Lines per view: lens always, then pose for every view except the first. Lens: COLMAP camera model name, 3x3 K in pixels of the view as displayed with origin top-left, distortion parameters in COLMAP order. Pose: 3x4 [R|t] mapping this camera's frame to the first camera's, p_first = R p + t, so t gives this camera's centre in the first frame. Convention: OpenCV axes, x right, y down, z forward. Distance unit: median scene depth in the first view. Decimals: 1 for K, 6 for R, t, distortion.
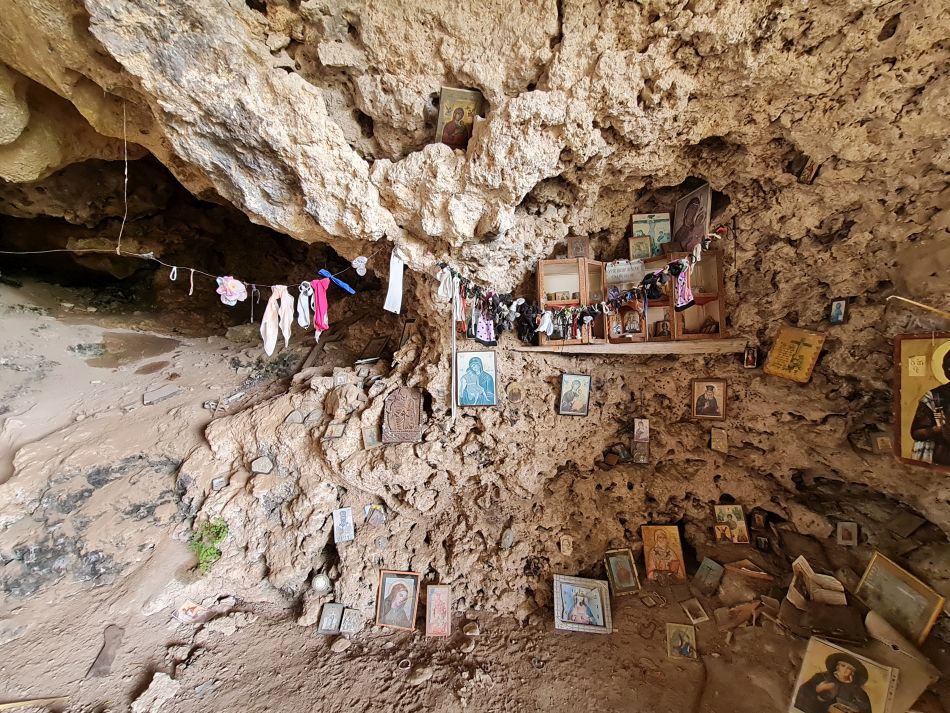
lens RADIAL K [[425.5, 0, 475.0], [0, 425.5, 356.5], [0, 0, 1]] dist [-0.002021, -0.000863]
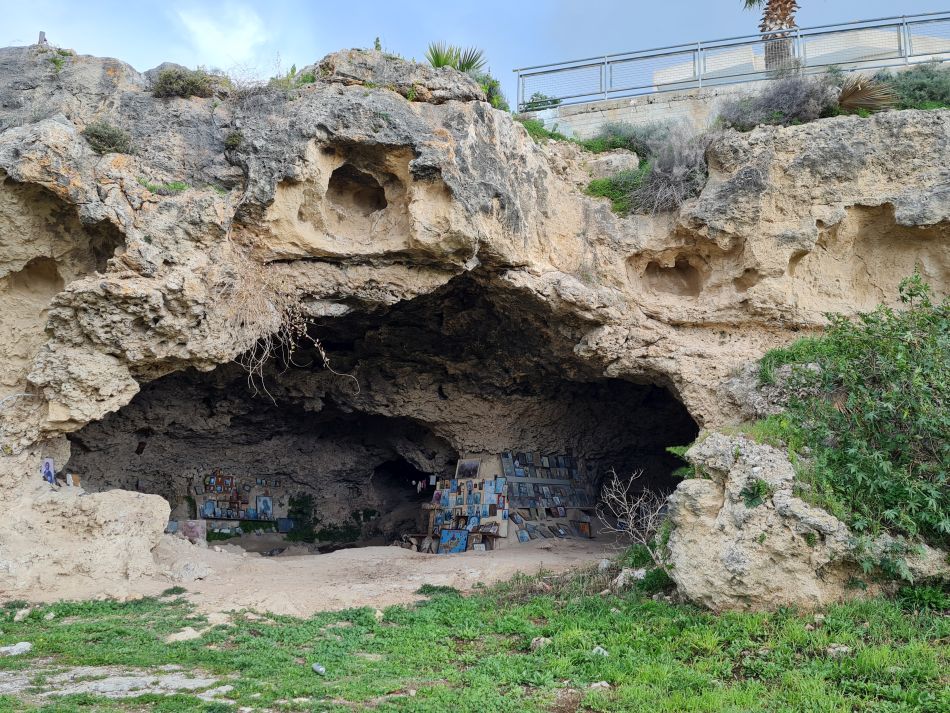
lens RADIAL K [[813.9, 0, 472.0], [0, 813.9, 363.1], [0, 0, 1]] dist [0.059896, 0.004124]
pose [[0.714597, -0.145090, -0.684324, 6.523645], [-0.008048, 0.976484, -0.215438, 0.542304], [0.699490, 0.159459, 0.696625, -5.394919]]
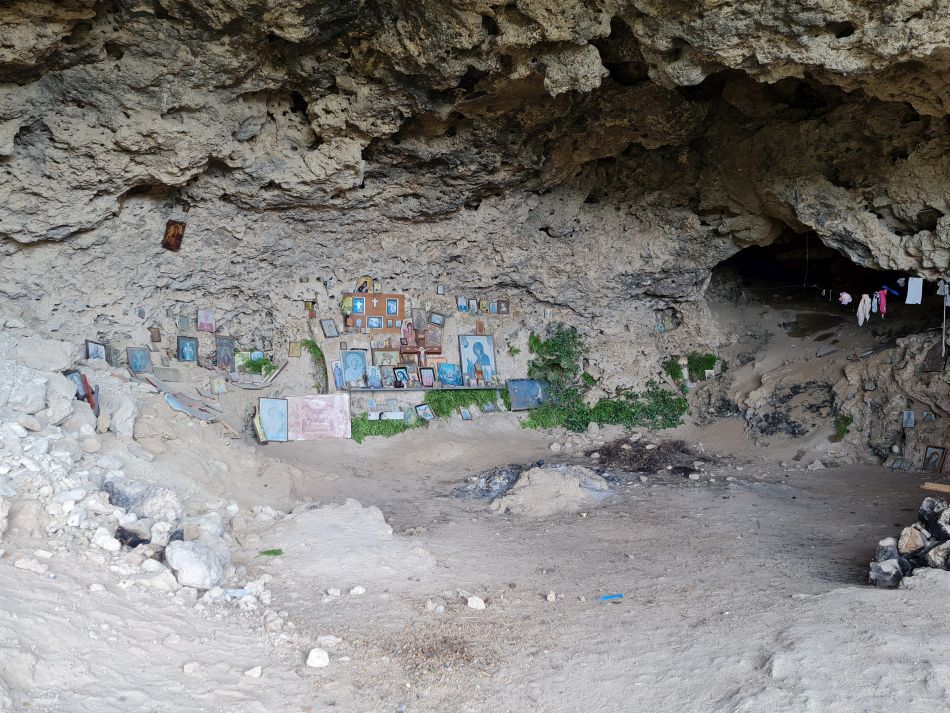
lens RADIAL K [[813.9, 0, 472.0], [0, 813.9, 363.1], [0, 0, 1]] dist [0.059896, 0.004124]
pose [[0.466288, 0.022701, -0.884342, 1.925546], [0.001931, 0.999642, 0.026679, 0.060078], [0.884631, -0.014147, 0.466077, -2.270808]]
